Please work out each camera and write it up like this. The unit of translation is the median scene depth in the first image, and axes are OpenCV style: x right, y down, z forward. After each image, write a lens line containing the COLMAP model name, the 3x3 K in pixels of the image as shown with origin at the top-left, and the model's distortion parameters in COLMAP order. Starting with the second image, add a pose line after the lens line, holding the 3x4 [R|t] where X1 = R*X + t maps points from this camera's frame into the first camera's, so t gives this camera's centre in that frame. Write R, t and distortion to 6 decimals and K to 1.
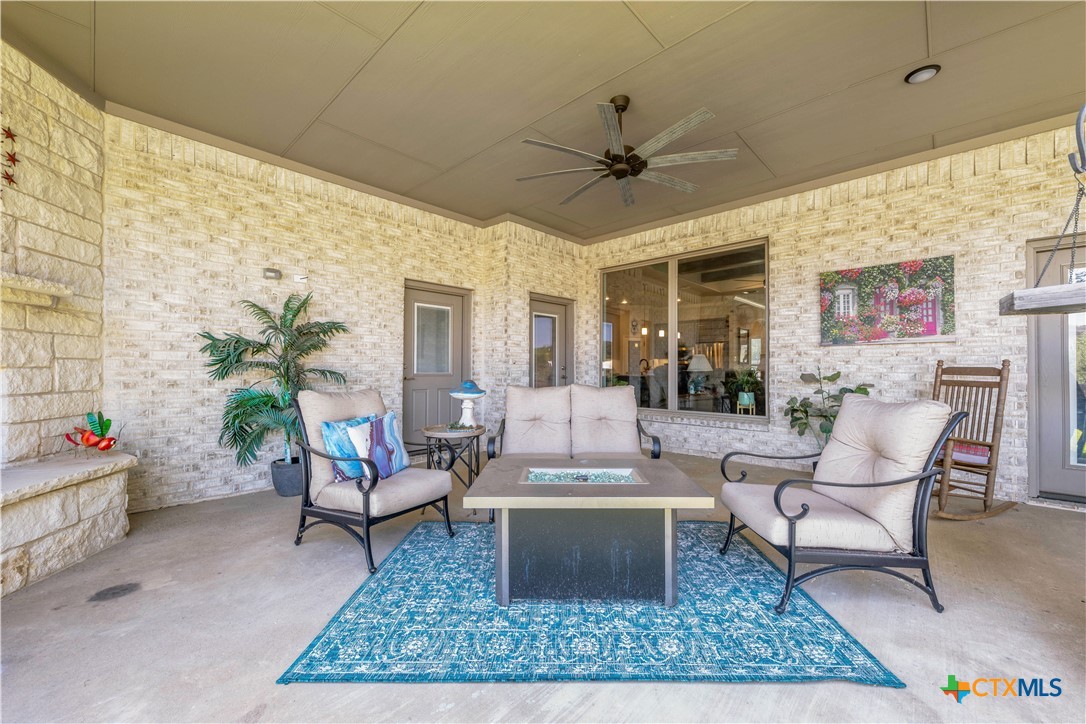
lens RADIAL K [[431.1, 0, 547.4], [0, 431.1, 363.8], [0, 0, 1]] dist [0.000100, 0.000623]
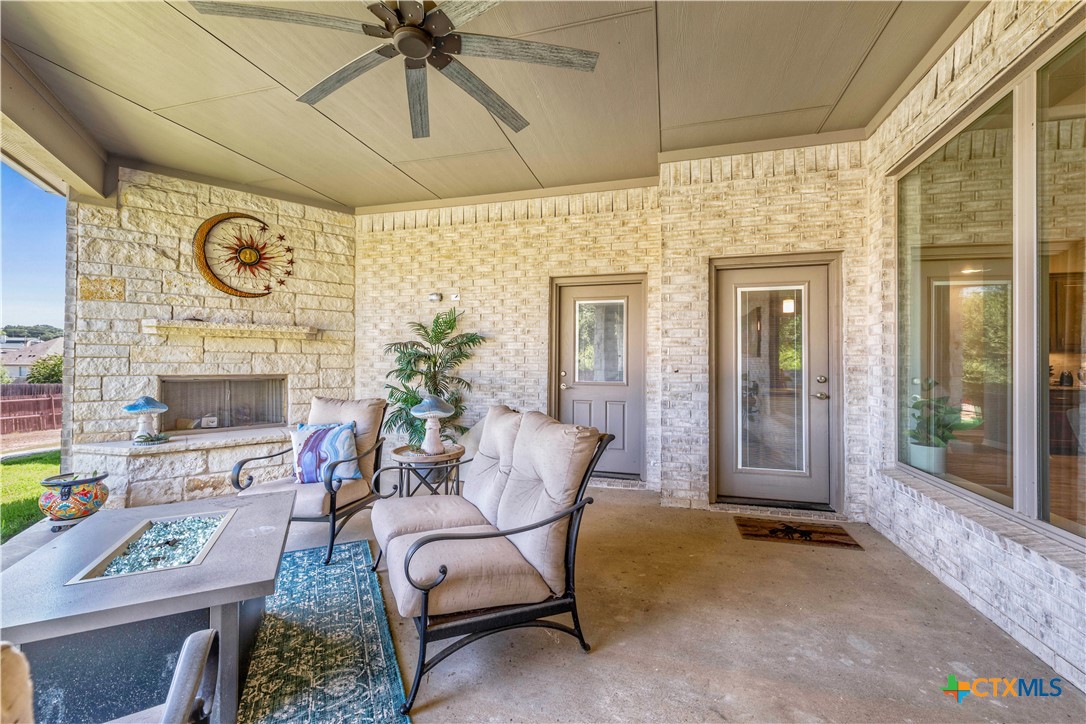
lens RADIAL K [[431.1, 0, 547.4], [0, 431.1, 363.8], [0, 0, 1]] dist [0.000100, 0.000623]
pose [[0.463424, 0.001948, -0.886134, 0.543520], [0.006037, 0.999967, 0.005355, -0.022614], [0.886116, -0.007831, 0.463397, 0.651792]]
